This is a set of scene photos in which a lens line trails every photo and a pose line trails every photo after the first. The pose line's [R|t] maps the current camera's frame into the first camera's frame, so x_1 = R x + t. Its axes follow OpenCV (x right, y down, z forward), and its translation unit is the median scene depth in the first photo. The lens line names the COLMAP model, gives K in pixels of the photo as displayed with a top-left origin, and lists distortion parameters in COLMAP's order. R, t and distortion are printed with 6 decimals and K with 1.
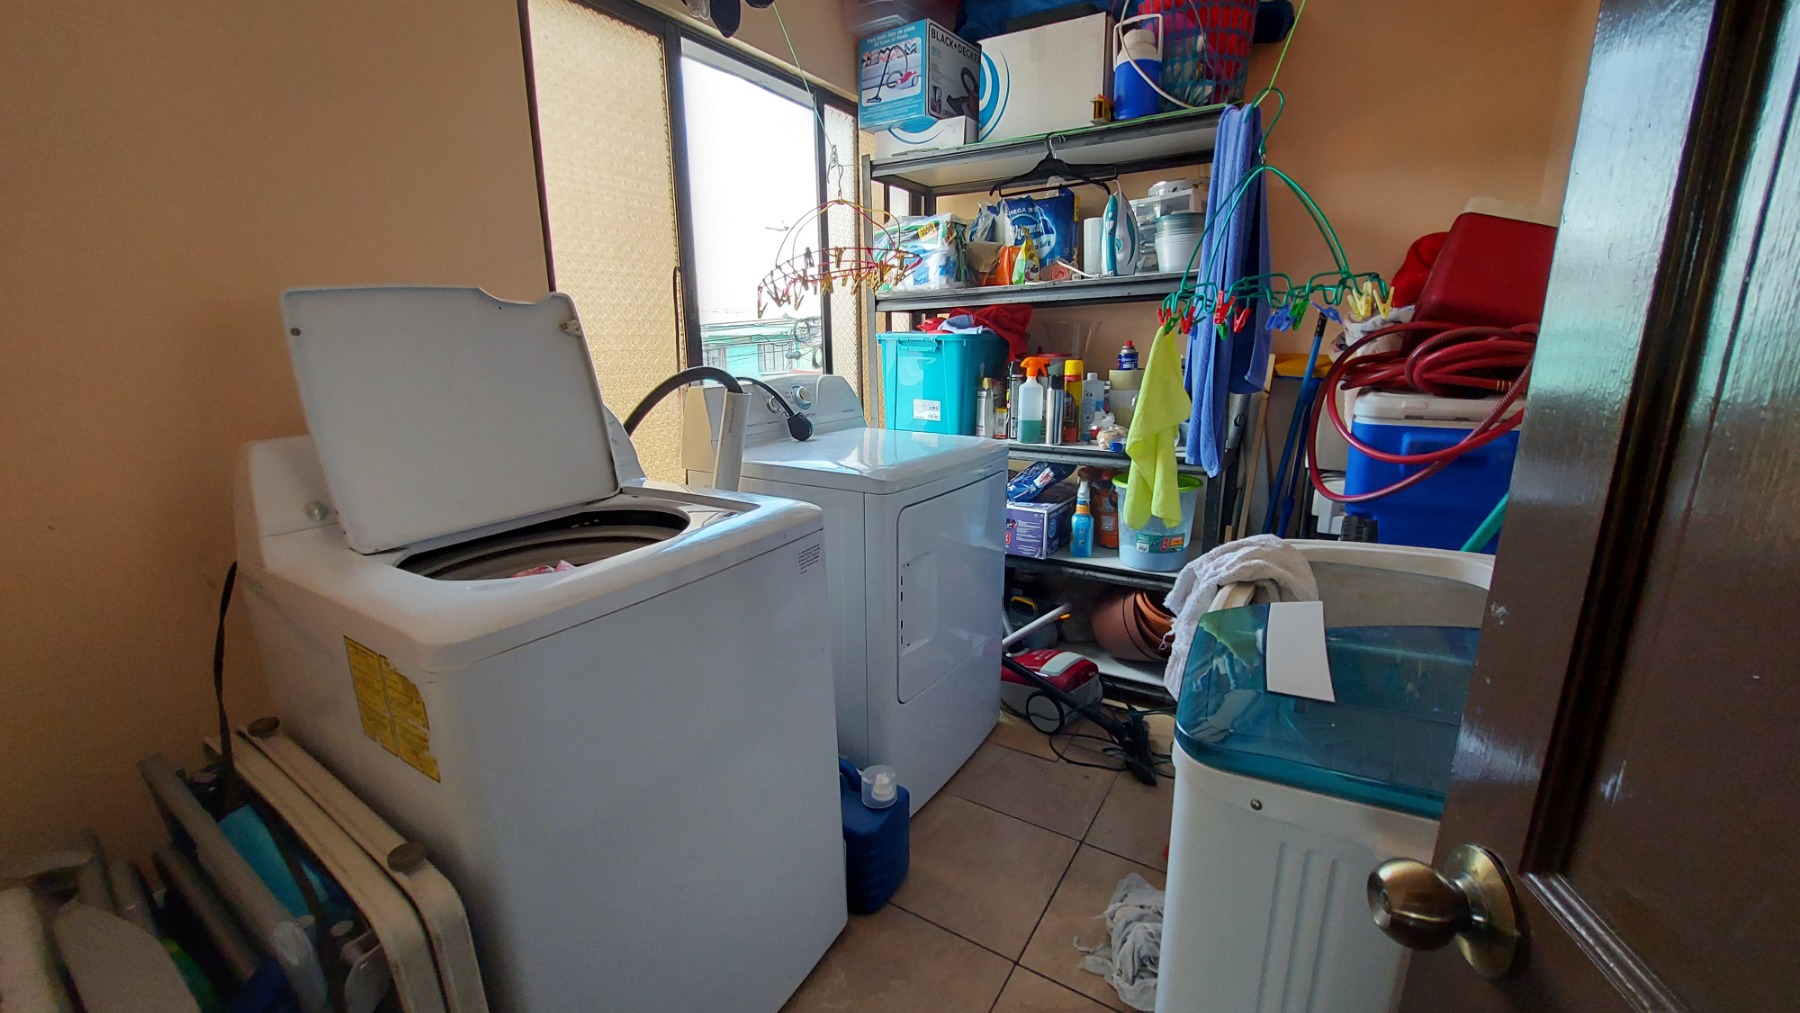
lens RADIAL K [[708.1, 0, 899.9], [0, 708.1, 503.9], [0, 0, 1]] dist [-0.019128, -0.000295]
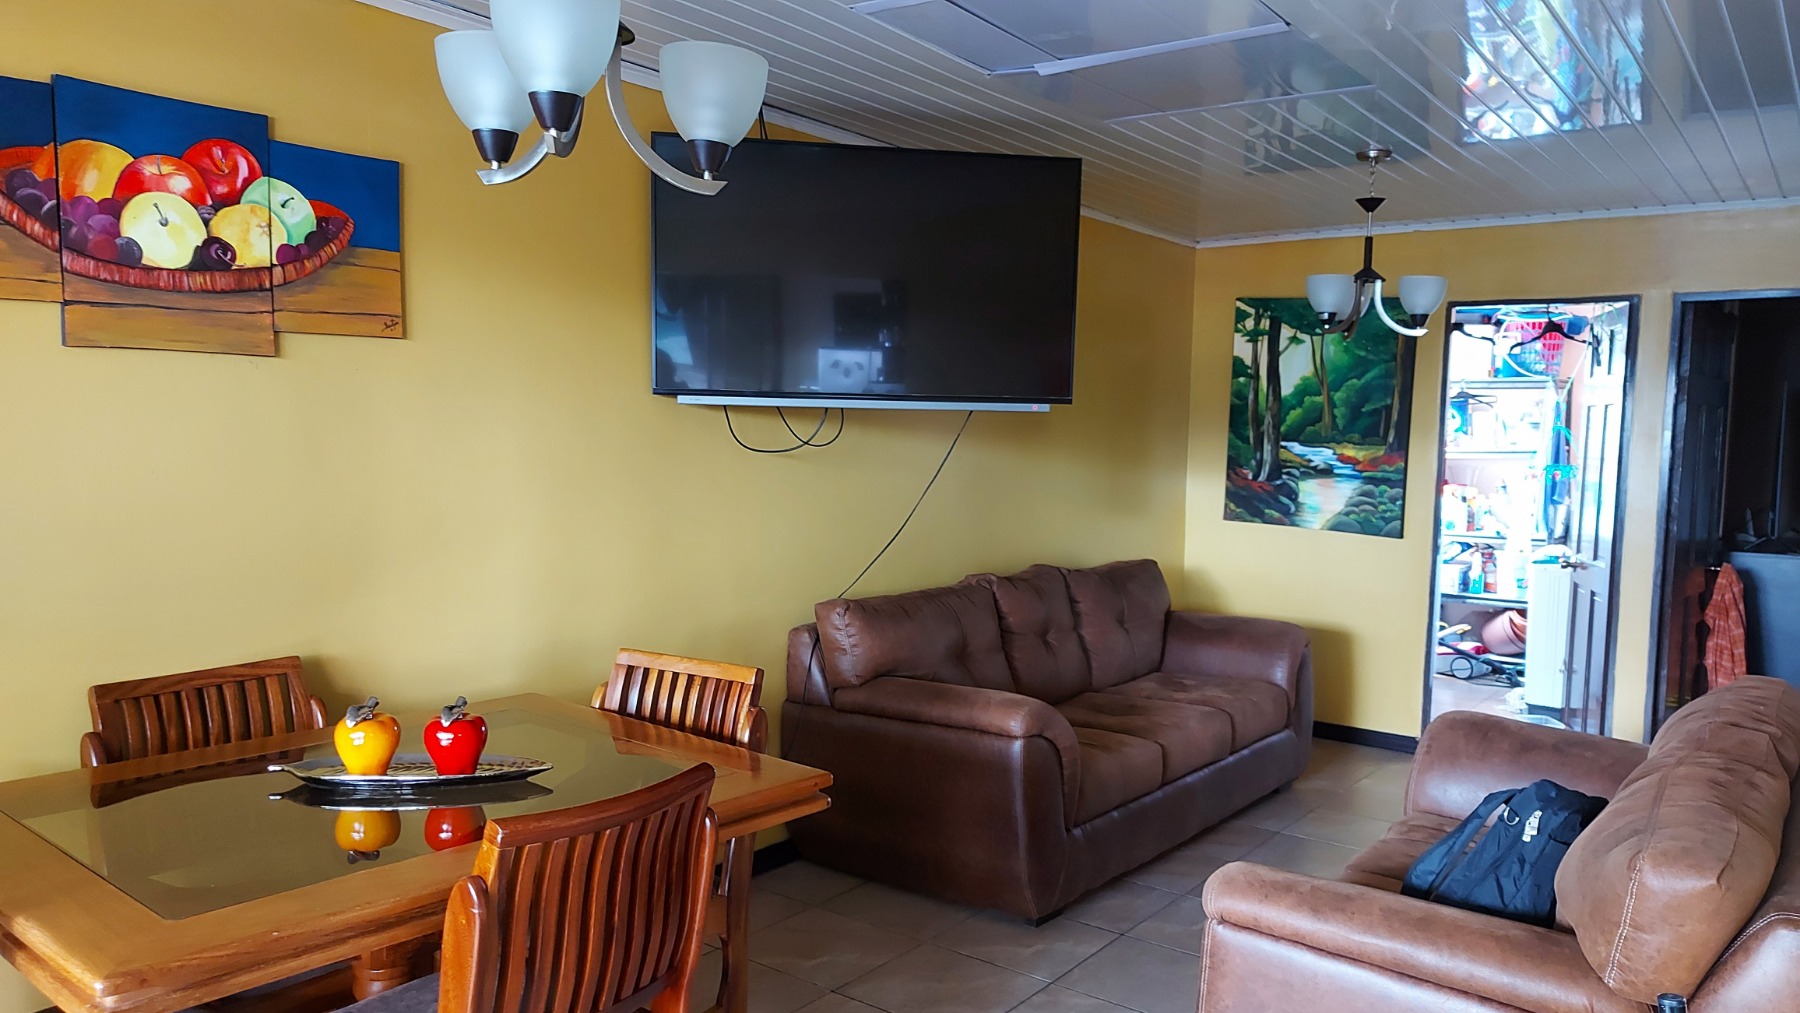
lens RADIAL K [[1233.8, 0, 906.0], [0, 1233.8, 519.0], [0, 0, 1]] dist [0.057907, -0.079145]
pose [[0.993844, 0.038989, -0.103699, -0.906689], [-0.055065, 0.986061, -0.157006, 0.482259], [0.096132, 0.161749, 0.982138, -2.389931]]
